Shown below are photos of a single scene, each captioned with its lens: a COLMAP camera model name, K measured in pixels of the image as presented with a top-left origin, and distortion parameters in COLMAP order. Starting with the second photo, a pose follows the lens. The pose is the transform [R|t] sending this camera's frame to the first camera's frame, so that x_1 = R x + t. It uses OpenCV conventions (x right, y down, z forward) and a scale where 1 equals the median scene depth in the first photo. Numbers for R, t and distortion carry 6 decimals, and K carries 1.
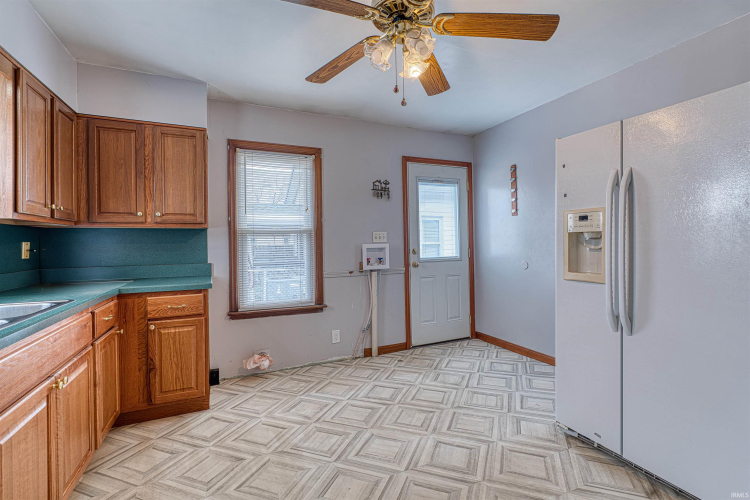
lens RADIAL K [[352.3, 0, 378.7], [0, 352.3, 248.5], [0, 0, 1]] dist [-0.002950, 0.000192]
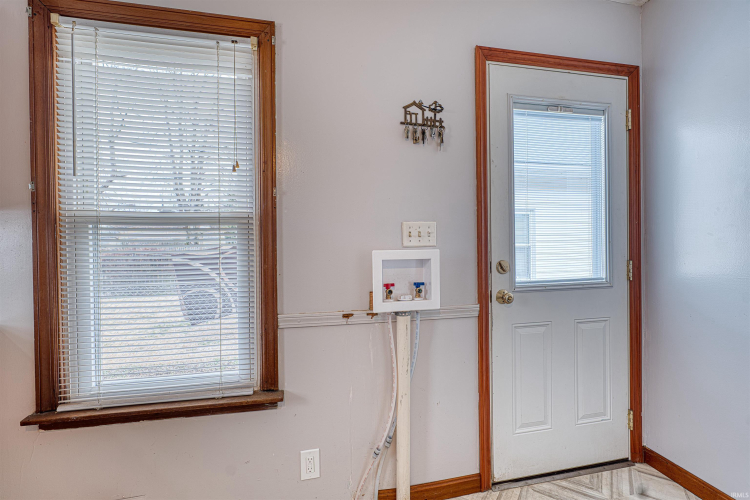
lens RADIAL K [[366.3, 0, 365.2], [0, 366.3, 248.3], [0, 0, 1]] dist [-0.002385, 0.000145]
pose [[0.973577, 0.010130, -0.228135, 0.041664], [-0.010499, 0.999945, -0.000403, -0.013543], [0.228119, 0.002787, 0.973629, 0.549395]]
